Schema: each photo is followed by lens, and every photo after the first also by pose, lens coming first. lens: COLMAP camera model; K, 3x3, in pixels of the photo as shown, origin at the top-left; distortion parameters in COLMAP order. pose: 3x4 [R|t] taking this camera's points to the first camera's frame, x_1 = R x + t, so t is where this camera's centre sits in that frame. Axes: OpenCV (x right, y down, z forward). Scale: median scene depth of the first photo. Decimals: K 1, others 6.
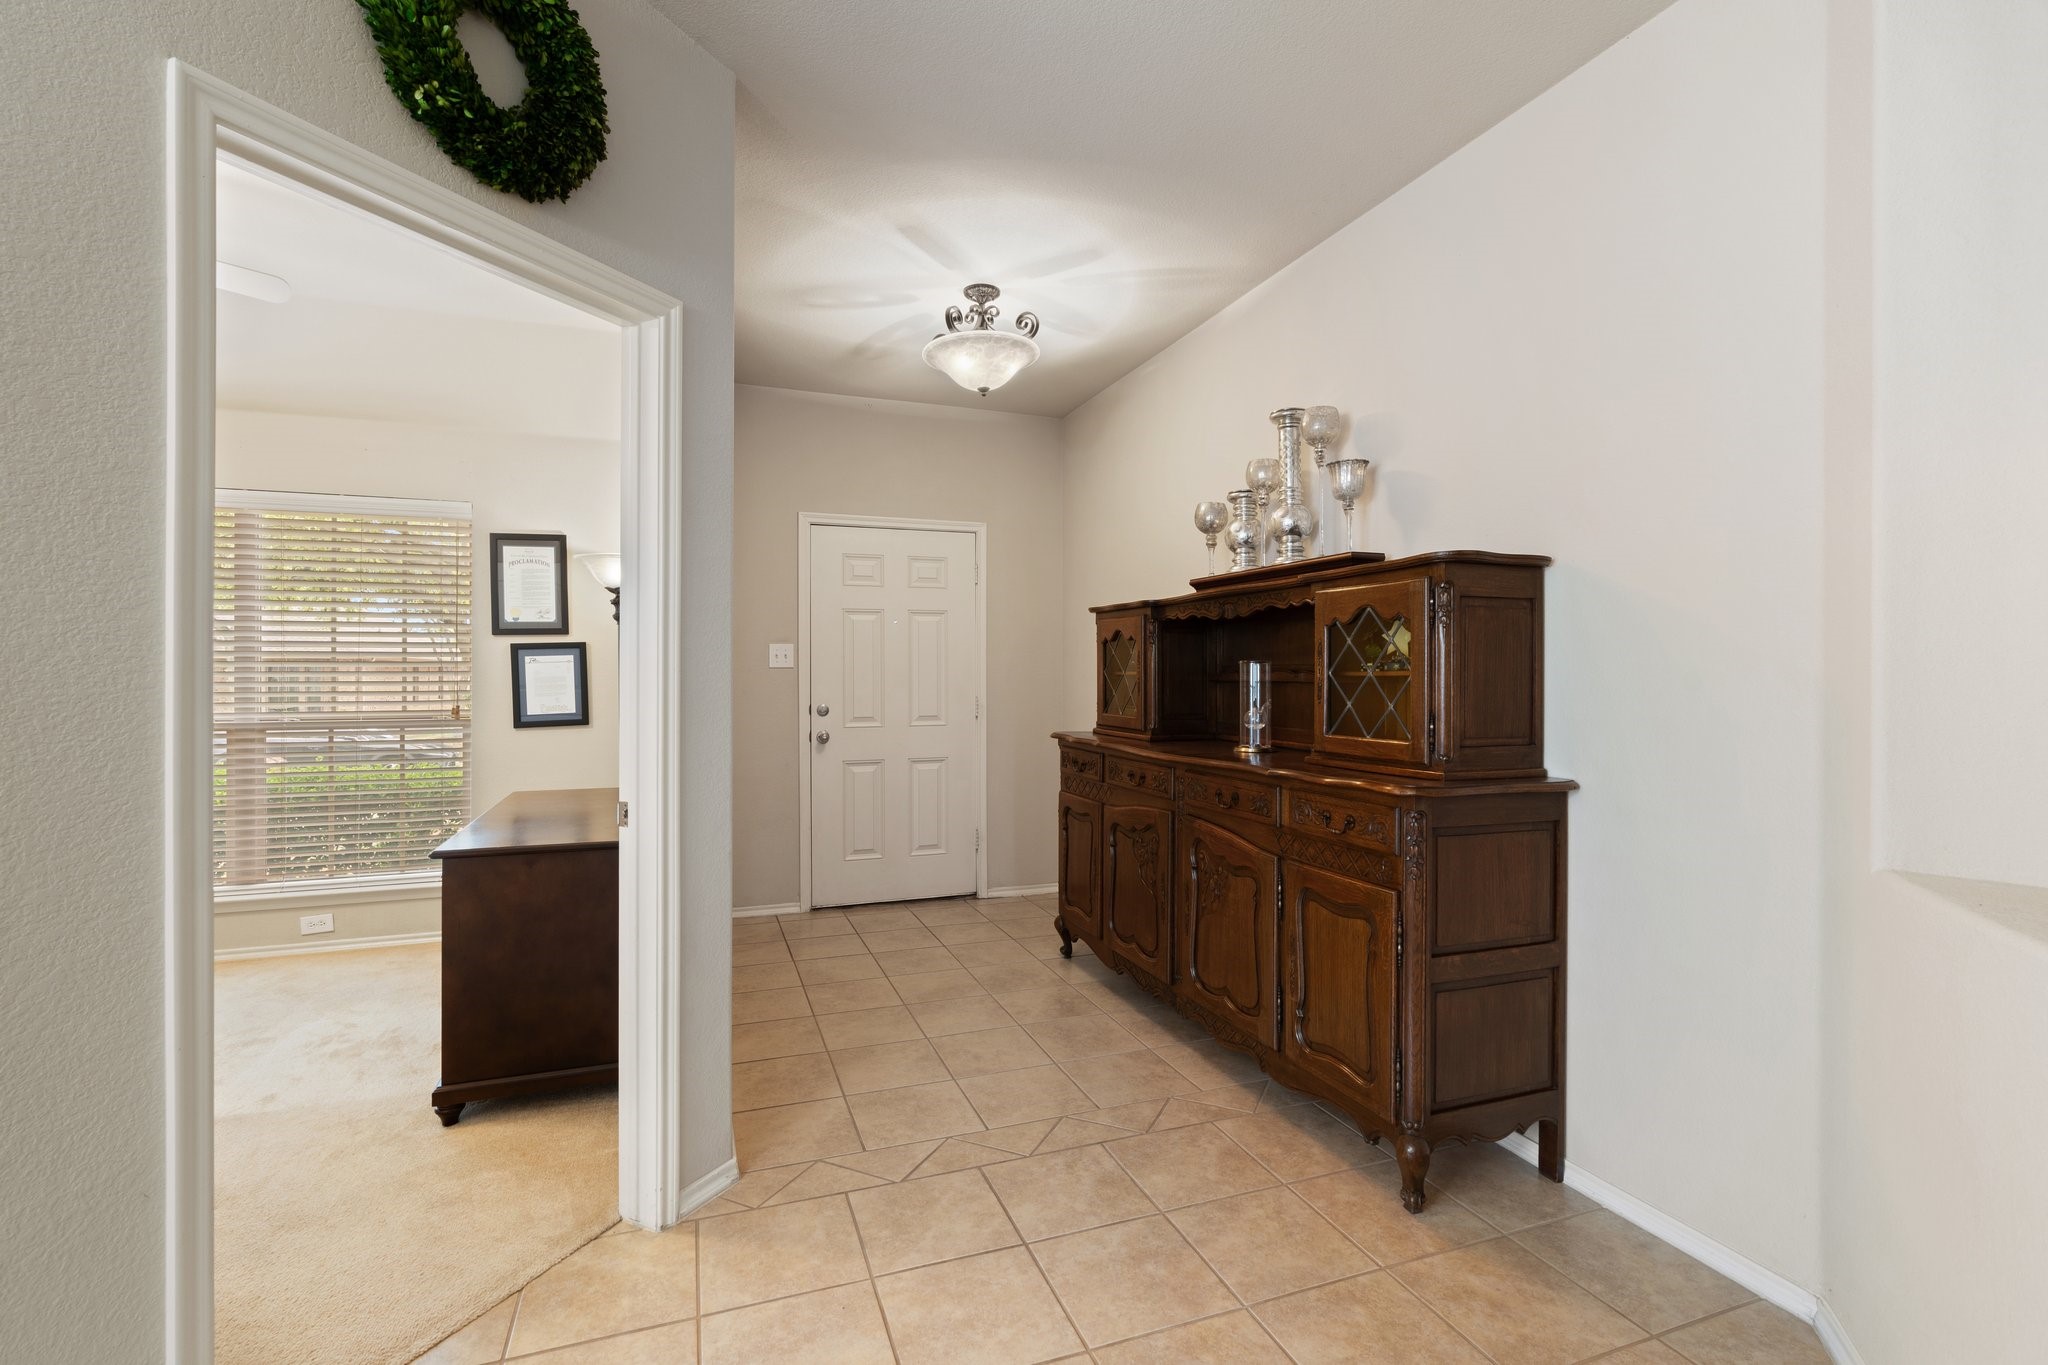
lens RADIAL K [[932.5, 0, 1016.9], [0, 932.5, 680.4], [0, 0, 1]] dist [-0.009859, 0.002817]
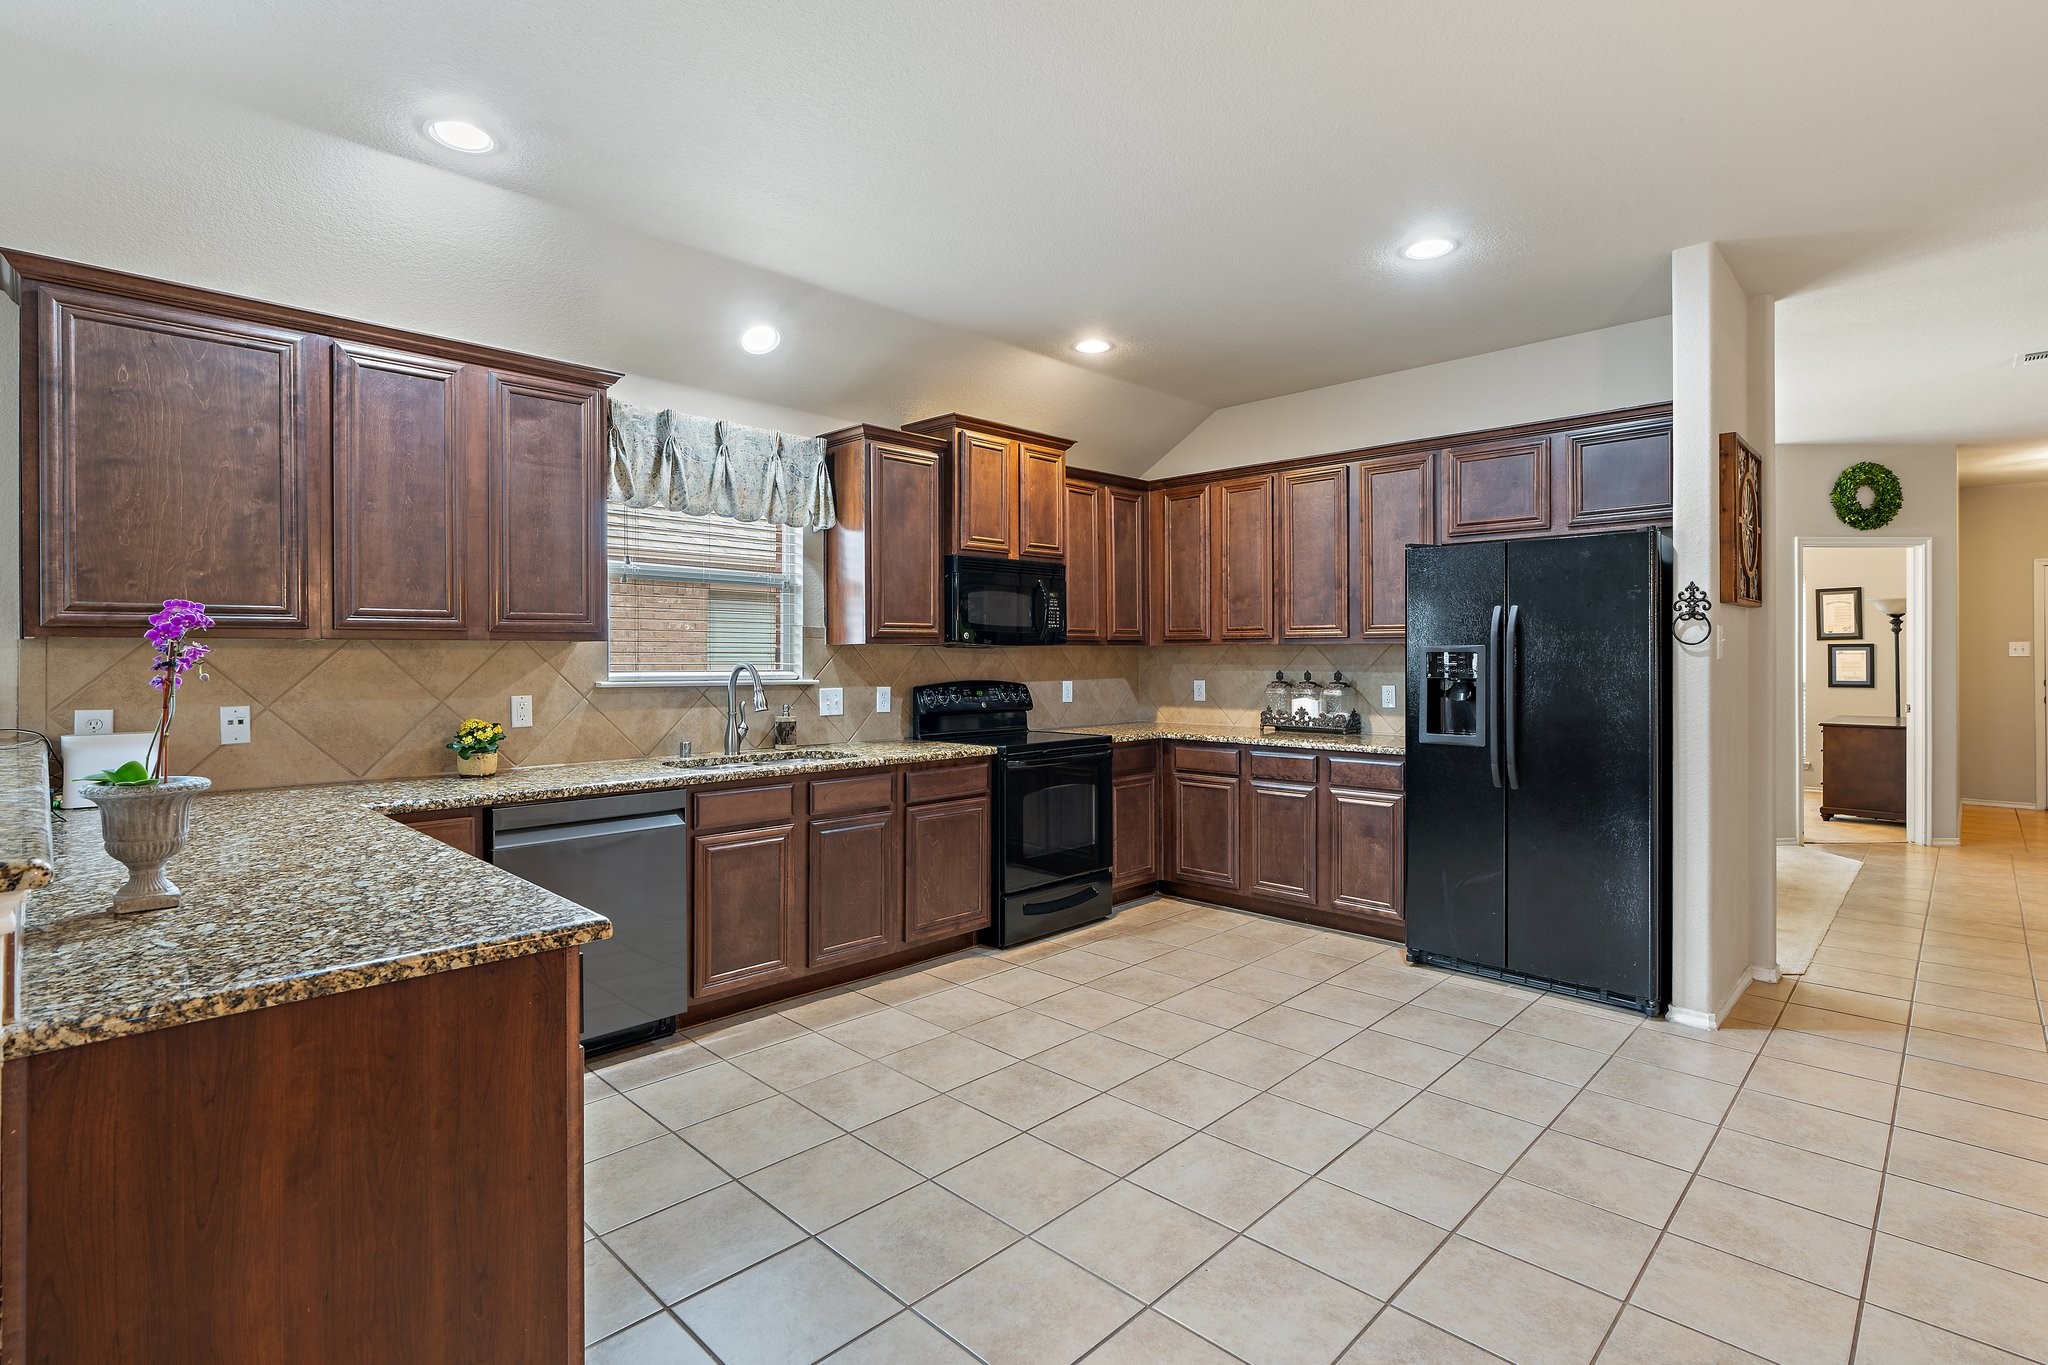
lens RADIAL K [[980.7, 0, 1028.3], [0, 980.7, 650.9], [0, 0, 1]] dist [-0.011804, 0.007141]
pose [[0.445071, -0.002384, -0.895492, 0.547613], [-0.003293, 0.999985, -0.004299, -0.011326], [0.895489, 0.004863, 0.445056, -1.421929]]
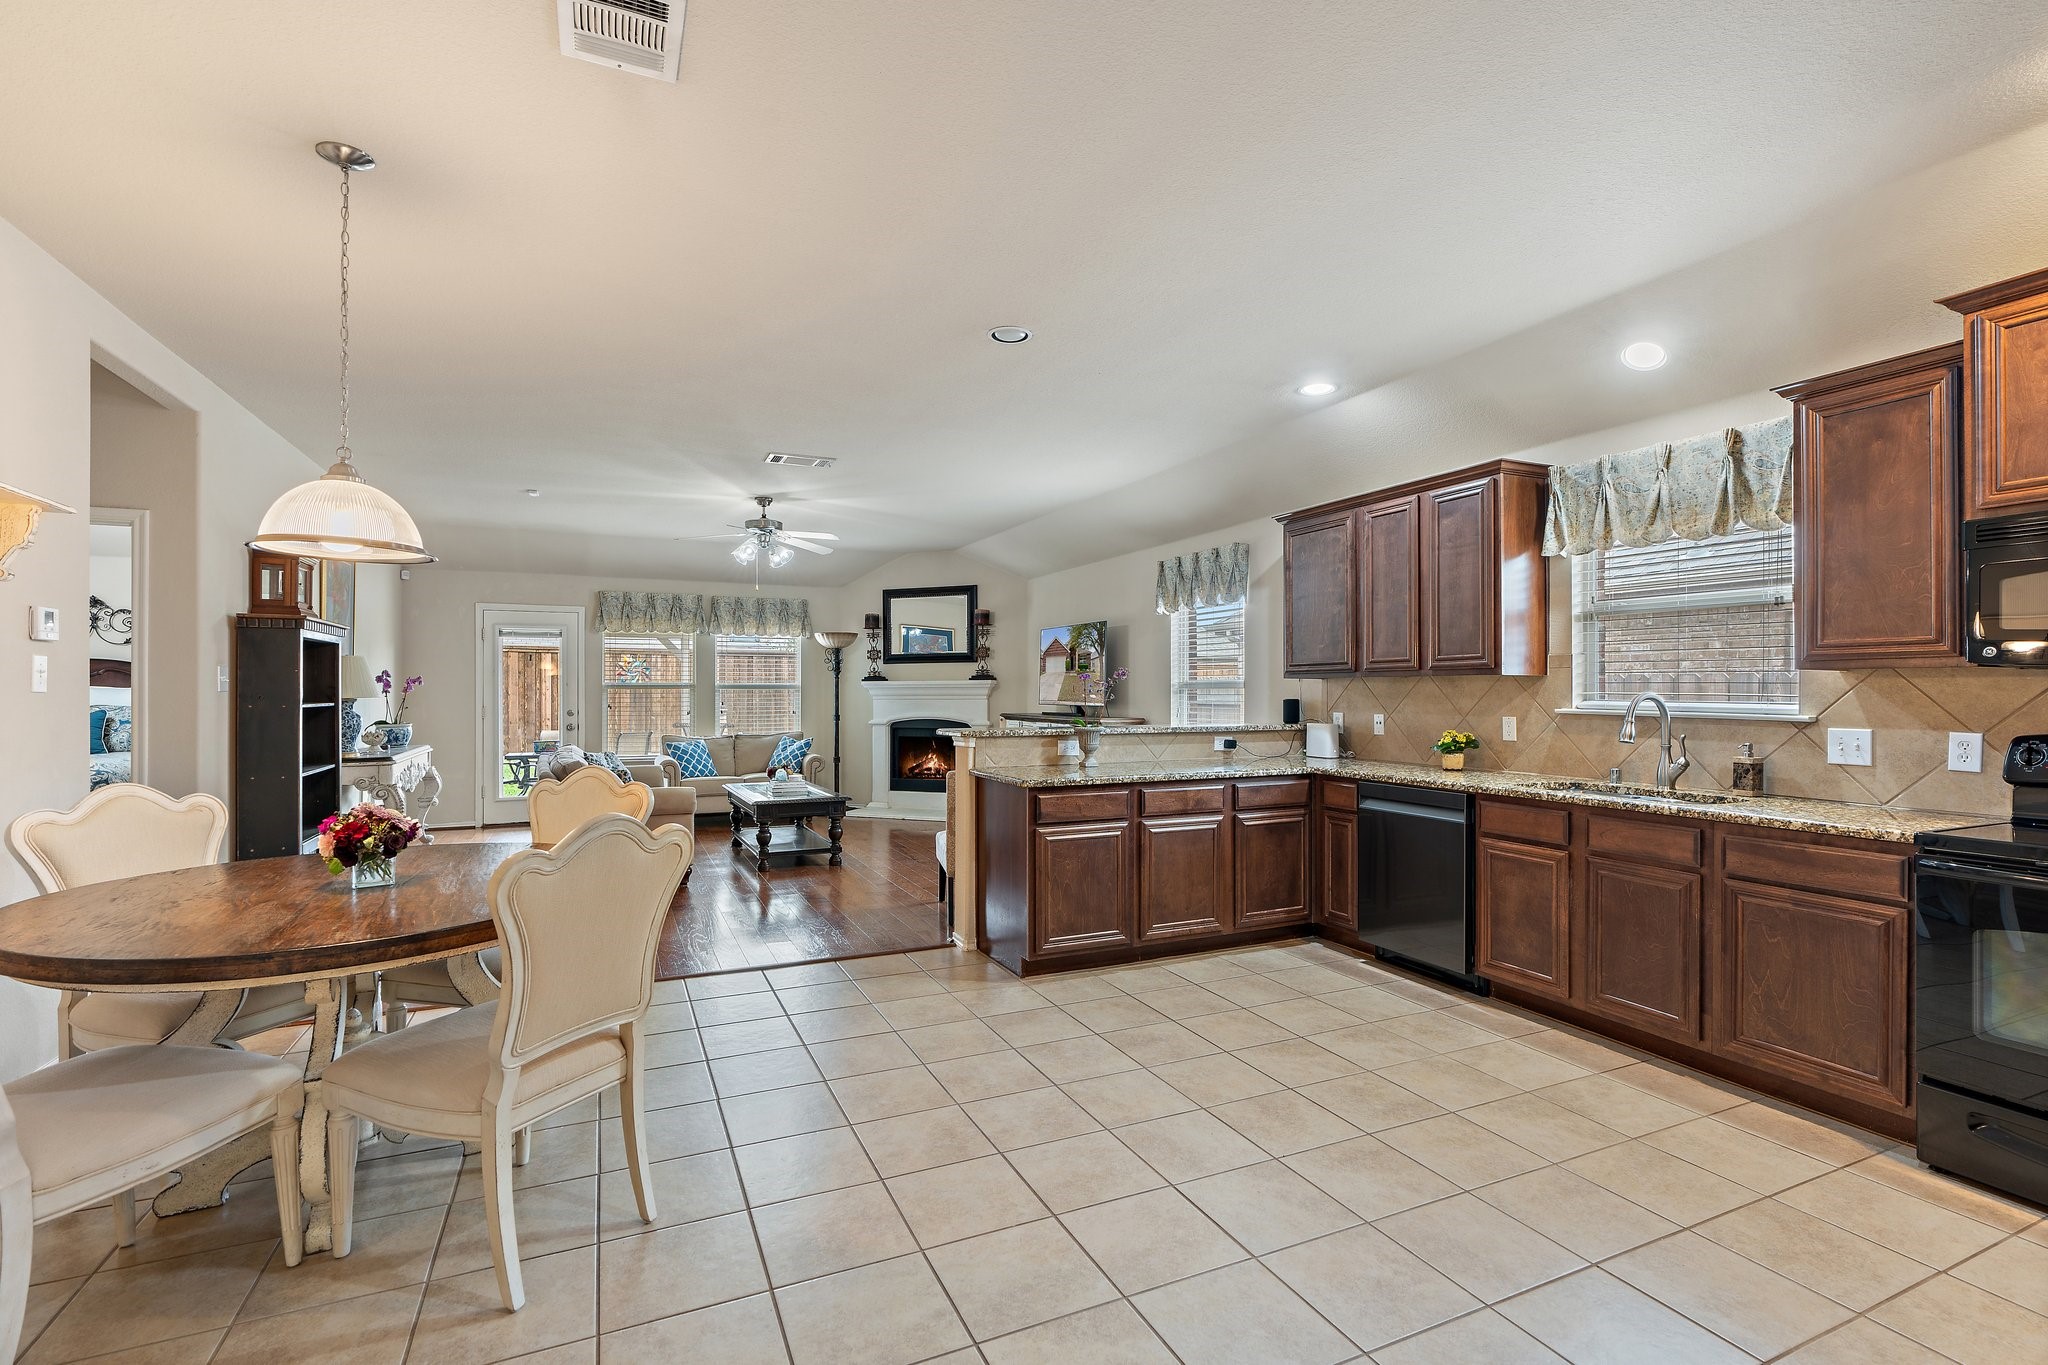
lens RADIAL K [[932.5, 0, 1007.2], [0, 932.5, 688.8], [0, 0, 1]] dist [-0.009859, 0.002817]
pose [[-0.997375, 0.004710, -0.072259, 0.258277], [0.004378, 0.999979, 0.004758, -0.013767], [0.072280, 0.004429, -0.997375, -0.488719]]
